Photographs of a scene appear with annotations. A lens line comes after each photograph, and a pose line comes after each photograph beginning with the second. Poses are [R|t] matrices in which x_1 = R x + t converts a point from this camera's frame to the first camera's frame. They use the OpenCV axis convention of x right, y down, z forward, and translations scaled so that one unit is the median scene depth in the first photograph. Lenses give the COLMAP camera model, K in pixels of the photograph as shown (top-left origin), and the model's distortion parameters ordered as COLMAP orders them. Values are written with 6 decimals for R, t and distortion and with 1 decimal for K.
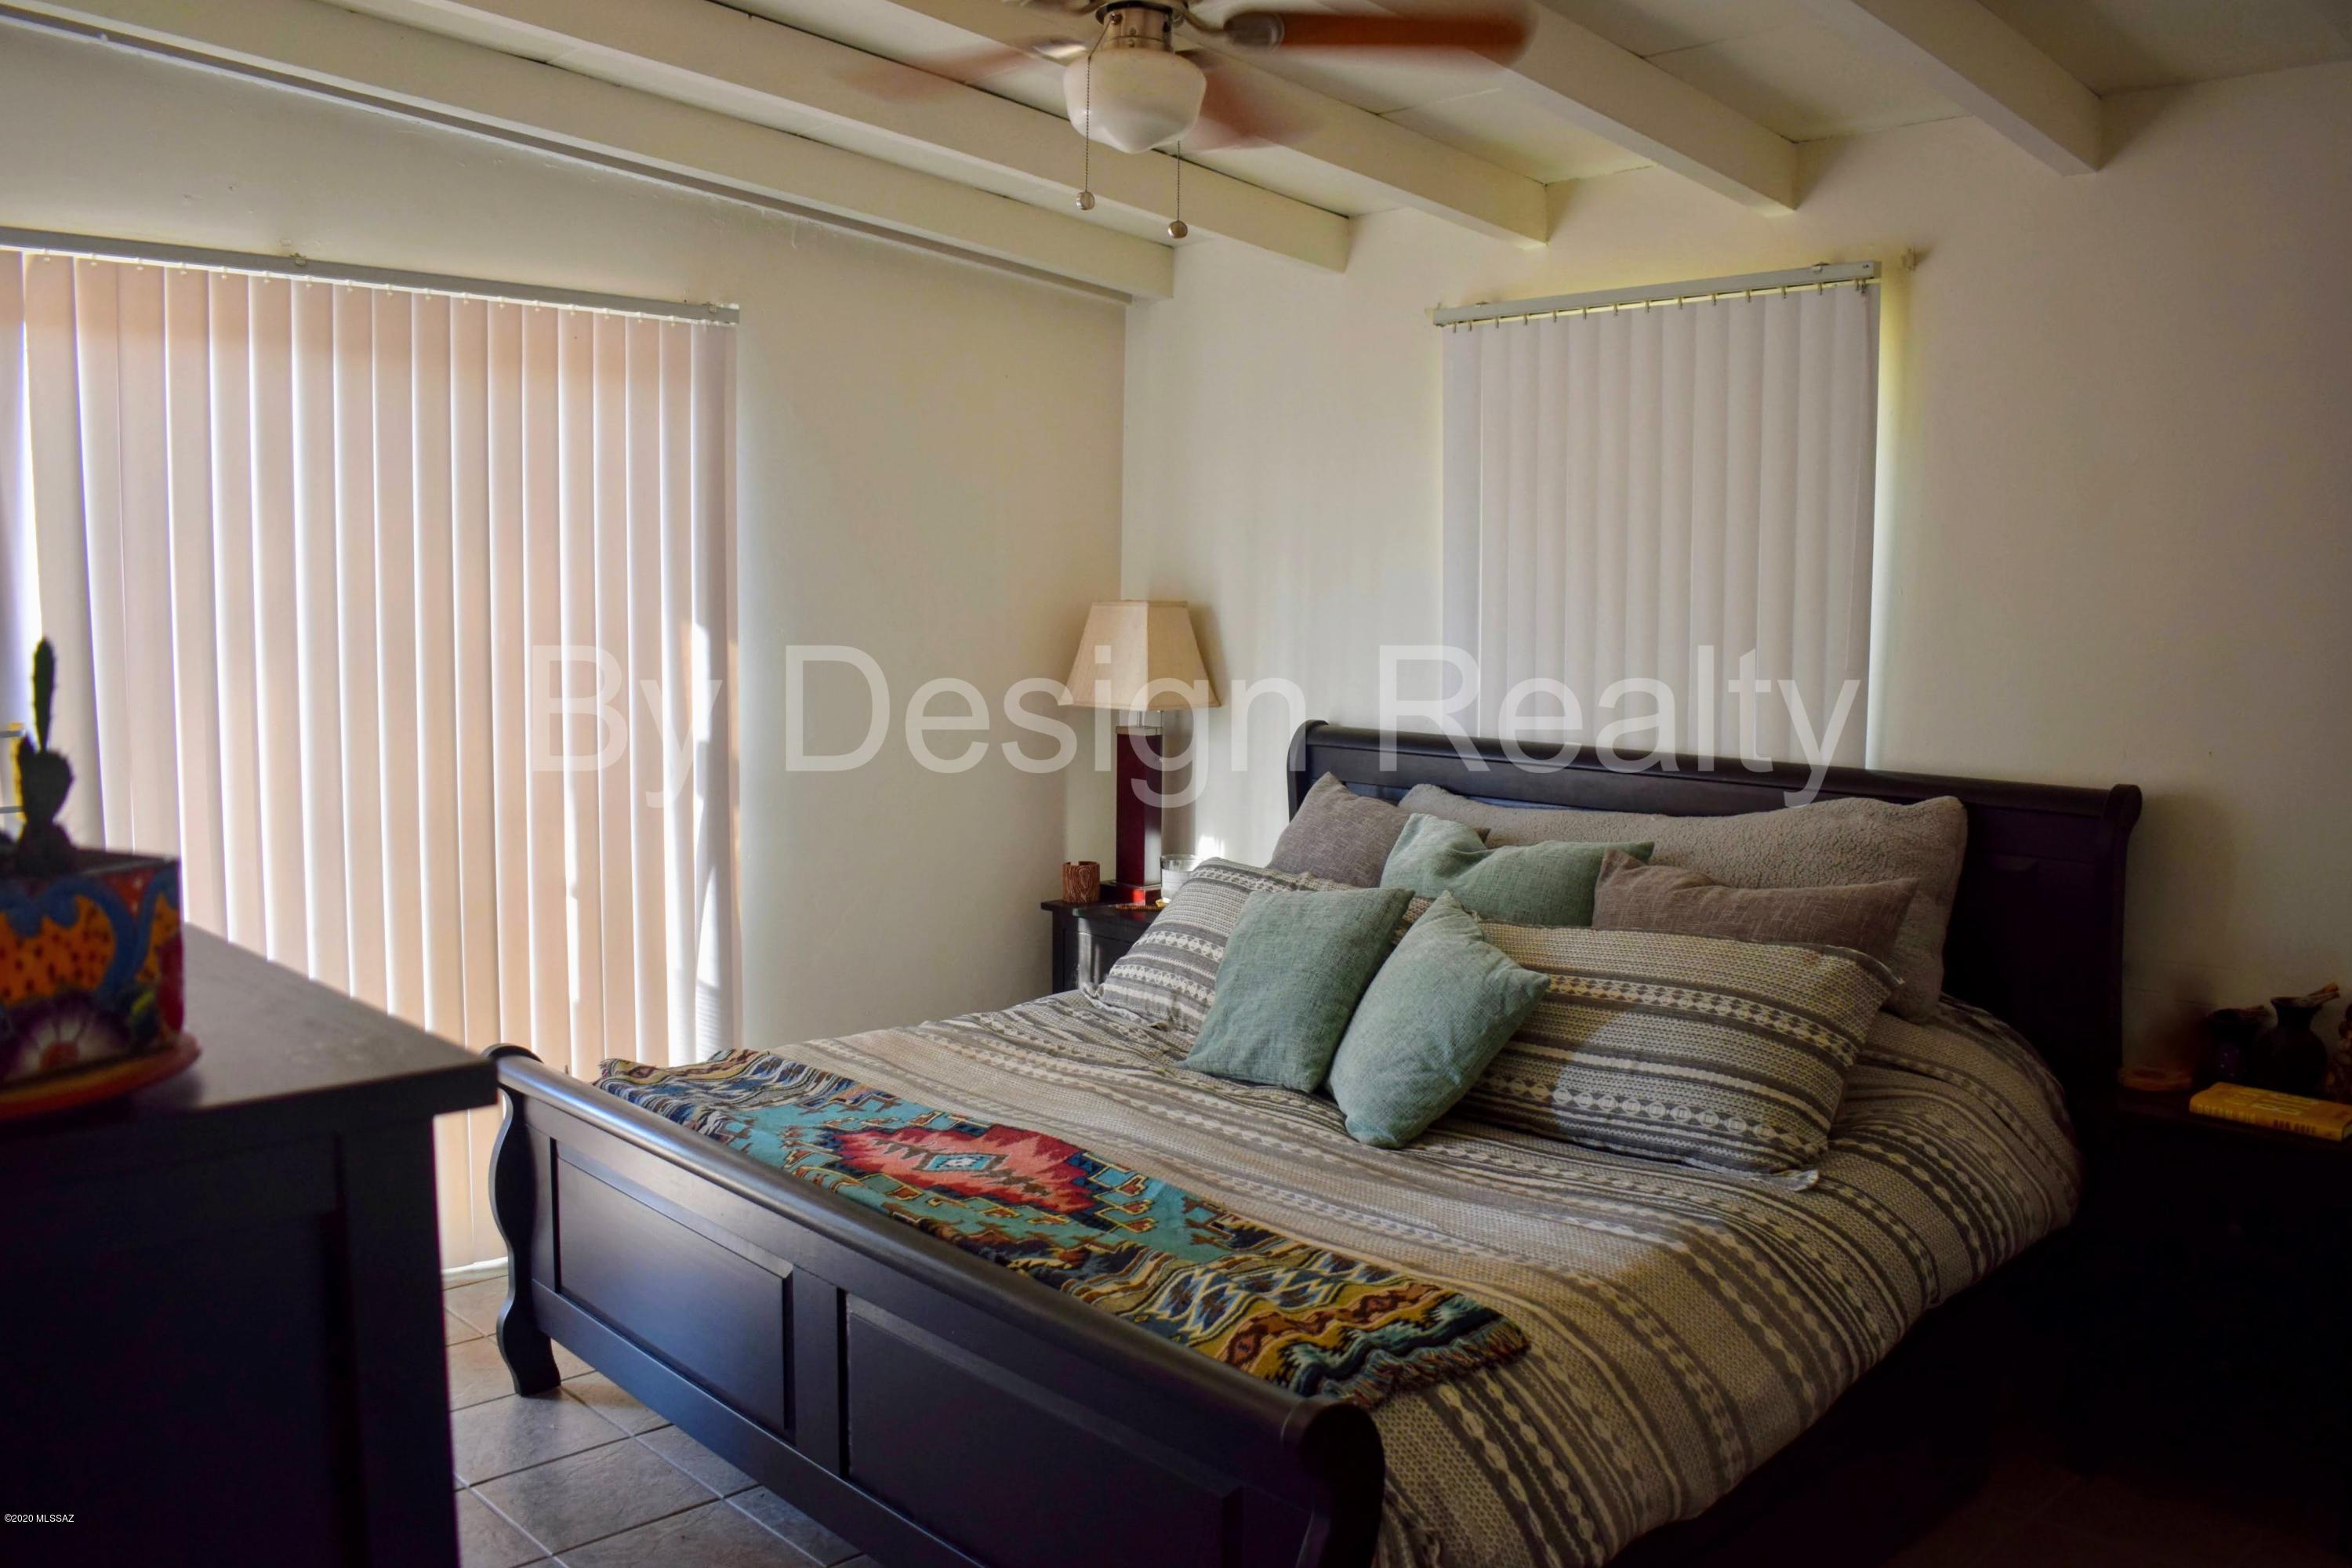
lens RADIAL K [[1921.6, 0, 1195.9], [0, 1921.6, 806.5], [0, 0, 1]] dist [-0.101195, 0.013914]
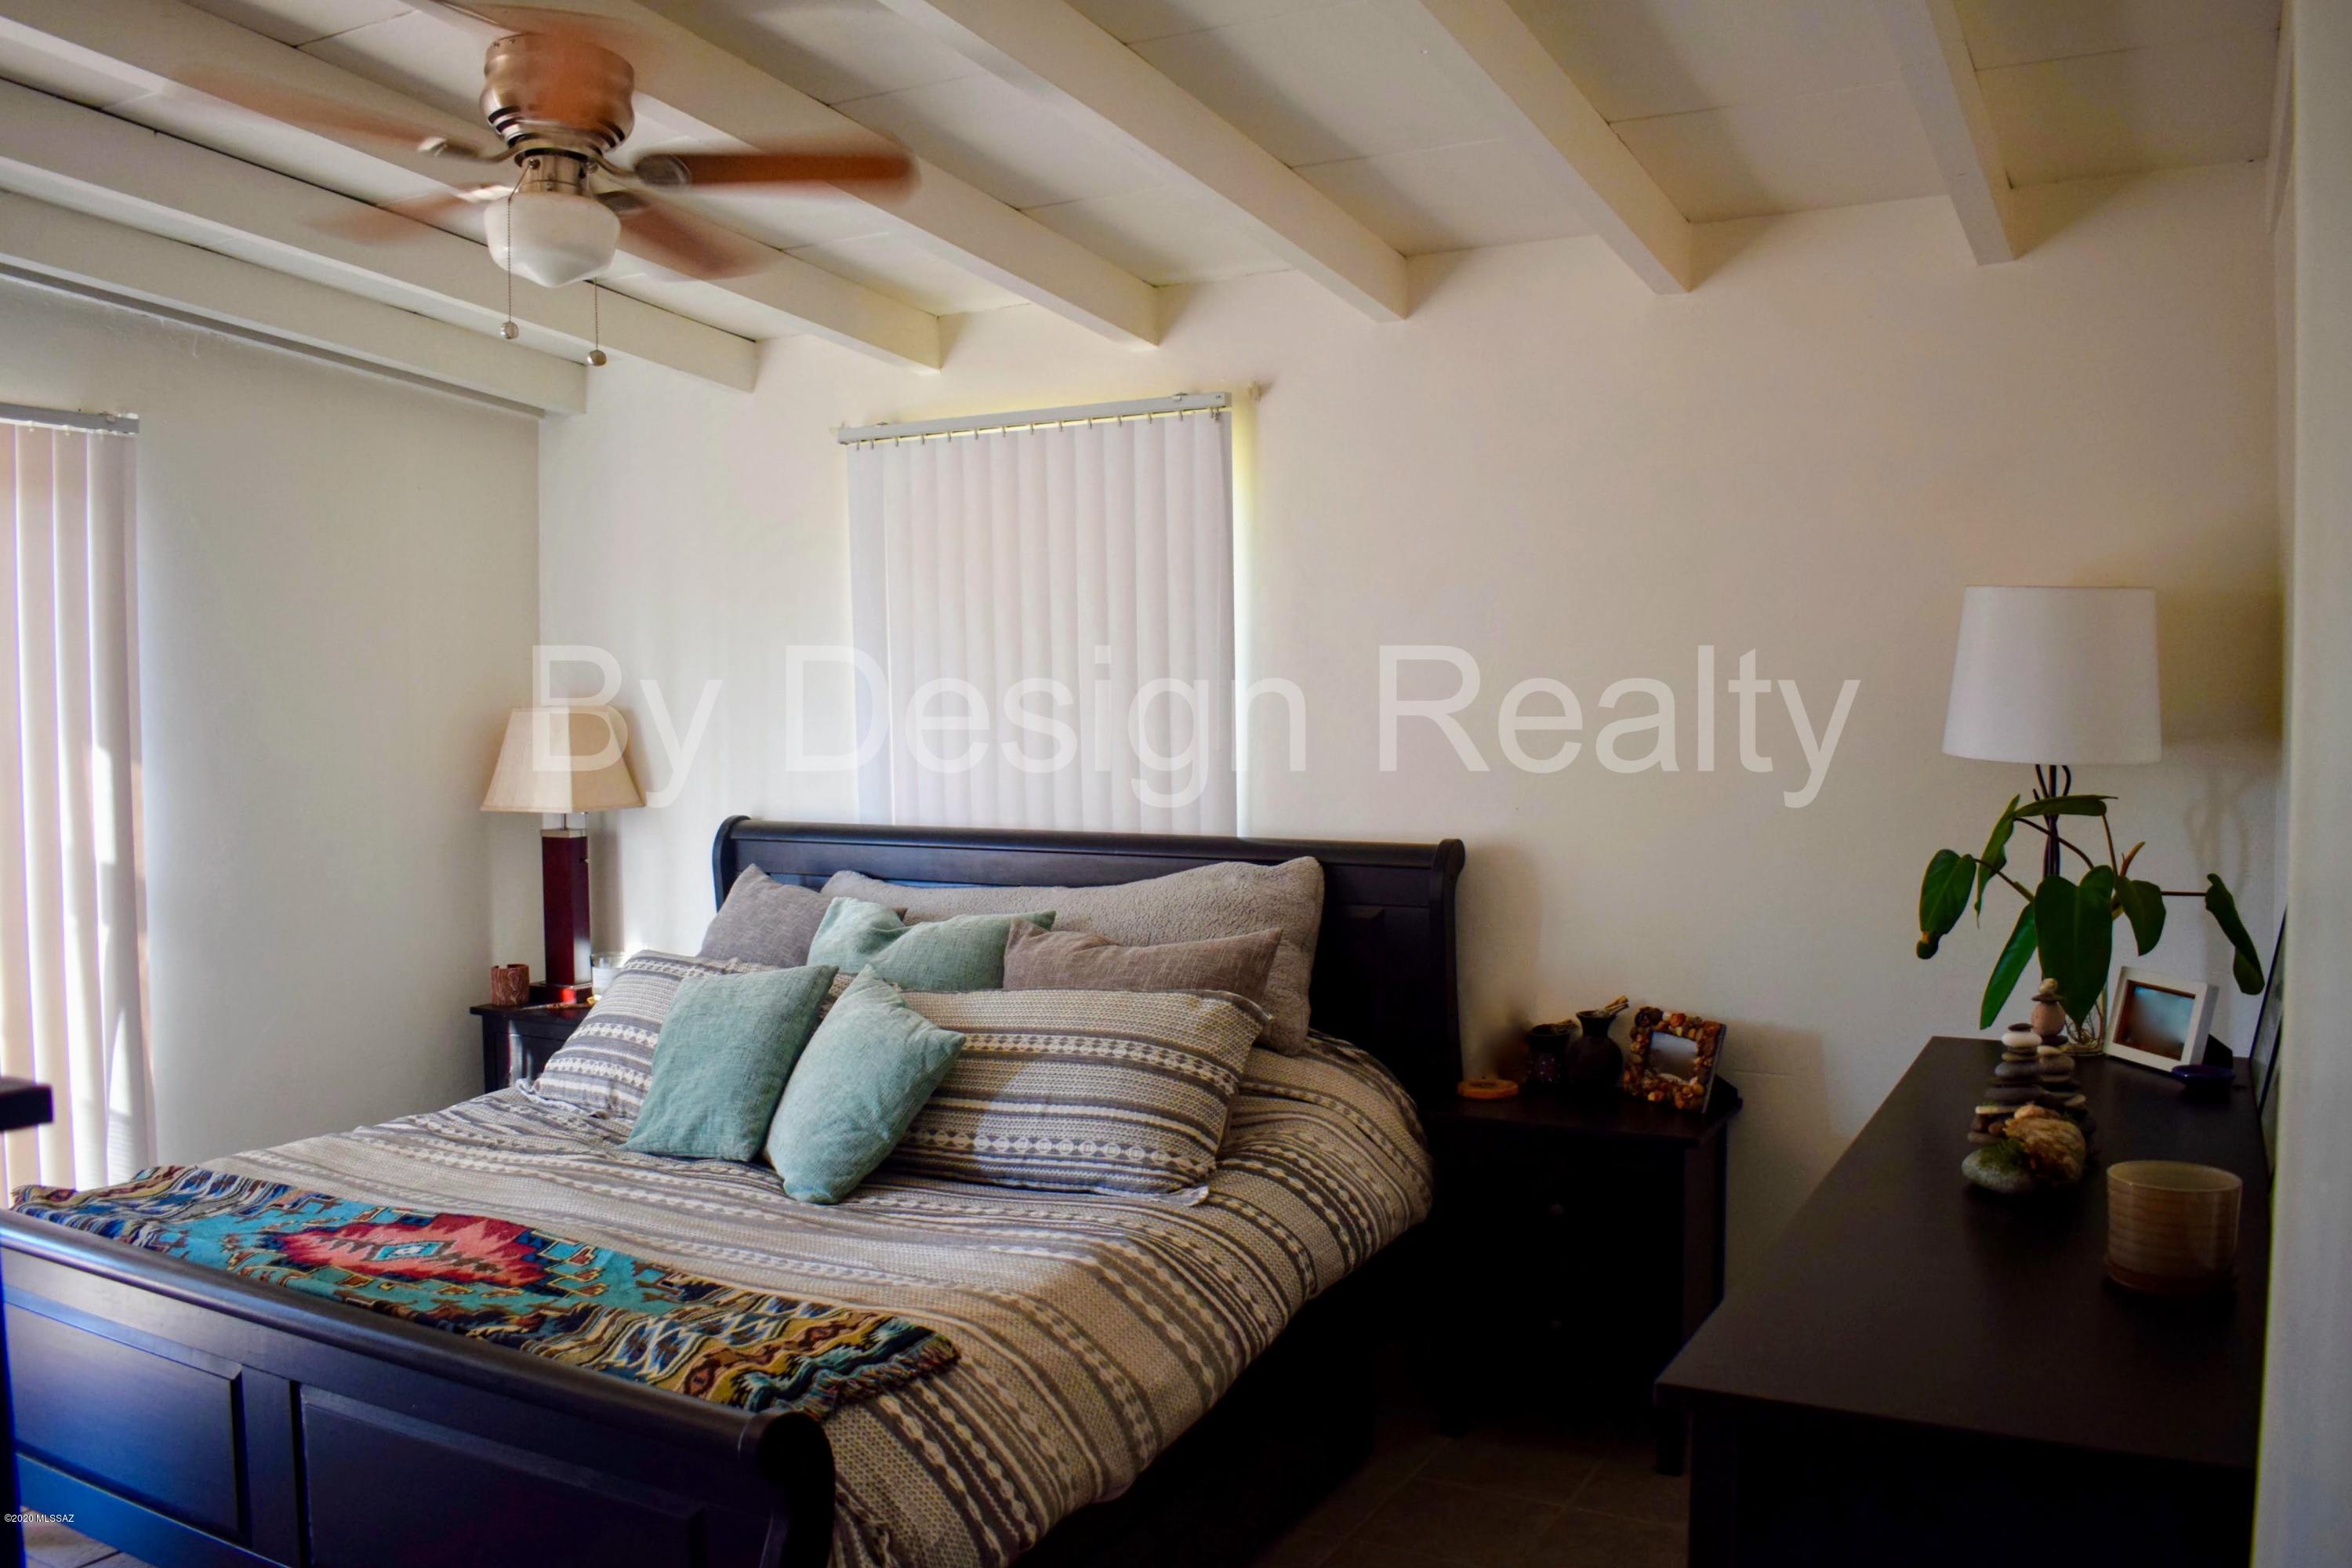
lens RADIAL K [[1921.6, 0, 1195.9], [0, 1921.6, 806.5], [0, 0, 1]] dist [-0.101195, 0.013914]
pose [[0.955385, -0.033831, 0.293418, -0.007196], [0.049709, 0.997665, -0.046826, 0.016653], [-0.291149, 0.059323, 0.954837, -0.100661]]
